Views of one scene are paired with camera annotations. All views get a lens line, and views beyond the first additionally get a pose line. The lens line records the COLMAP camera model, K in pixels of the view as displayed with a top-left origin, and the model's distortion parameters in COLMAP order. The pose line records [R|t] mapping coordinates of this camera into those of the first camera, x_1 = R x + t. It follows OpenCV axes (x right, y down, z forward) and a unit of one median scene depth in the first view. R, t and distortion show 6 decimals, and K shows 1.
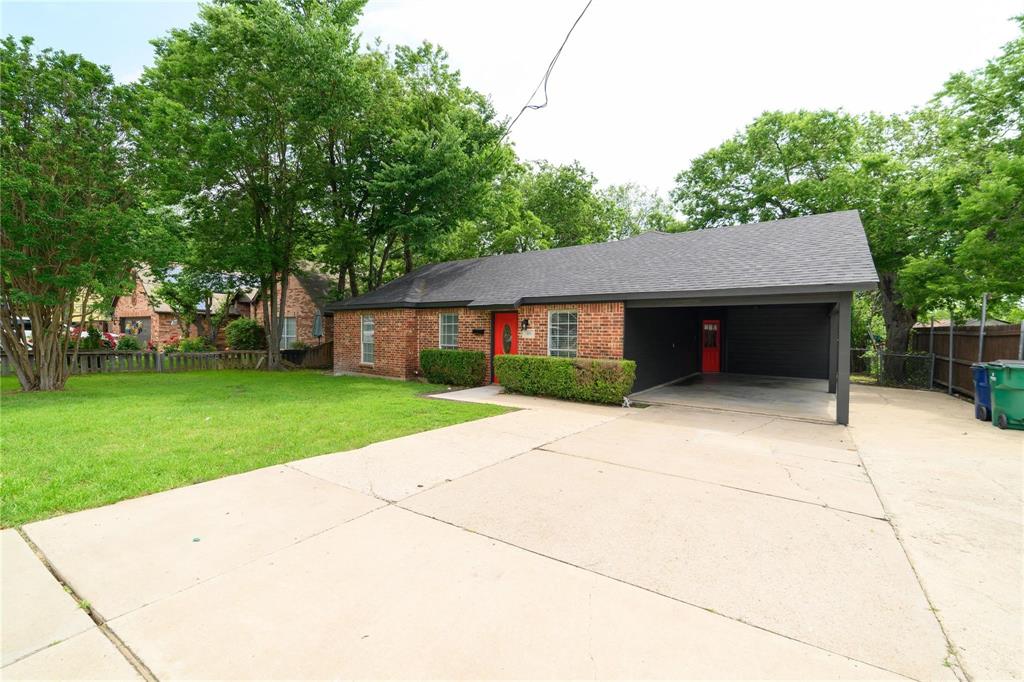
lens RADIAL K [[406.4, 0, 510.8], [0, 406.4, 334.0], [0, 0, 1]] dist [-0.011859, 0.003496]
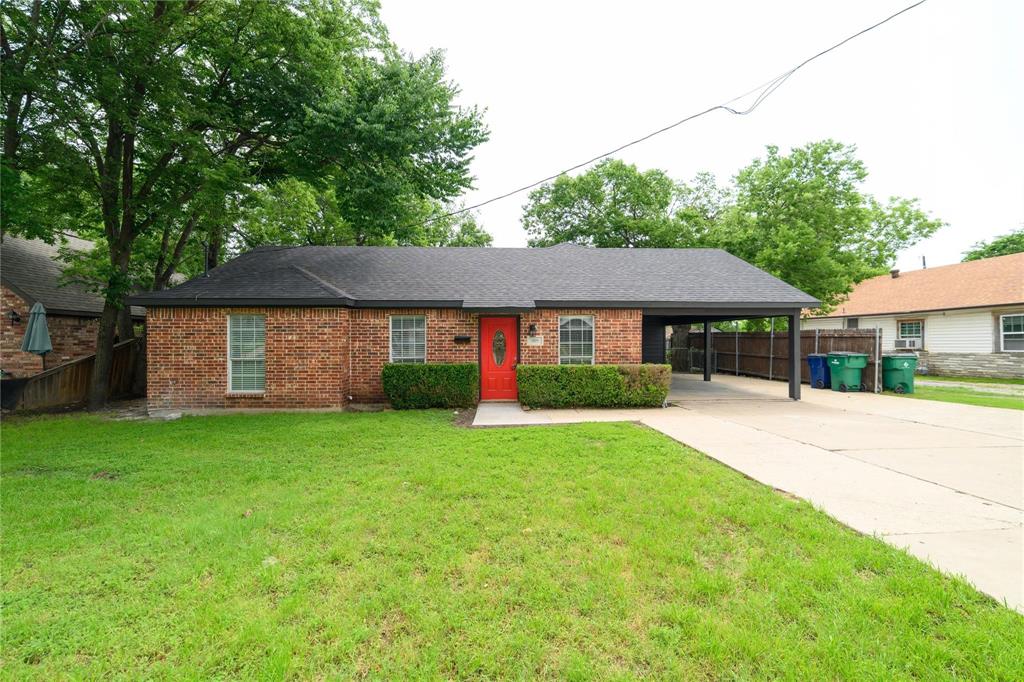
lens RADIAL K [[406.4, 0, 505.5], [0, 406.4, 343.3], [0, 0, 1]] dist [-0.011859, 0.003496]
pose [[0.780266, -0.019532, 0.625143, -0.525479], [0.015252, 0.999809, 0.012200, -0.006341], [-0.625262, 0.000015, 0.780415, 0.309732]]
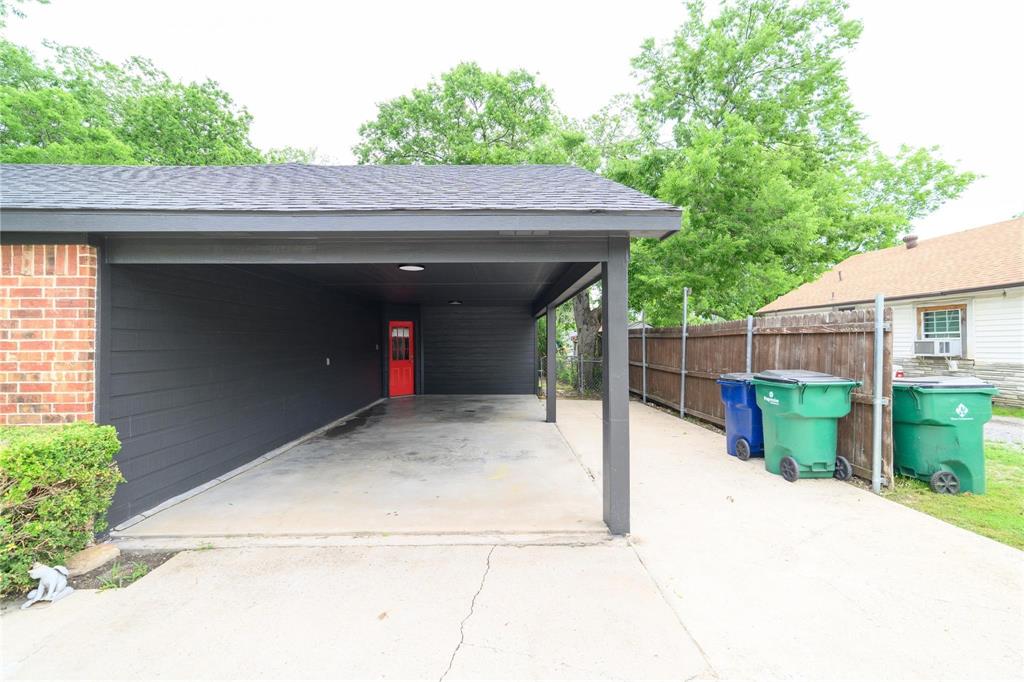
lens RADIAL K [[406.4, 0, 511.4], [0, 406.4, 340.1], [0, 0, 1]] dist [-0.011859, 0.003496]
pose [[0.785121, -0.013092, 0.619205, 0.268020], [0.019924, 0.999793, -0.004124, 0.005012], [-0.619022, 0.015575, 0.785219, 0.423538]]
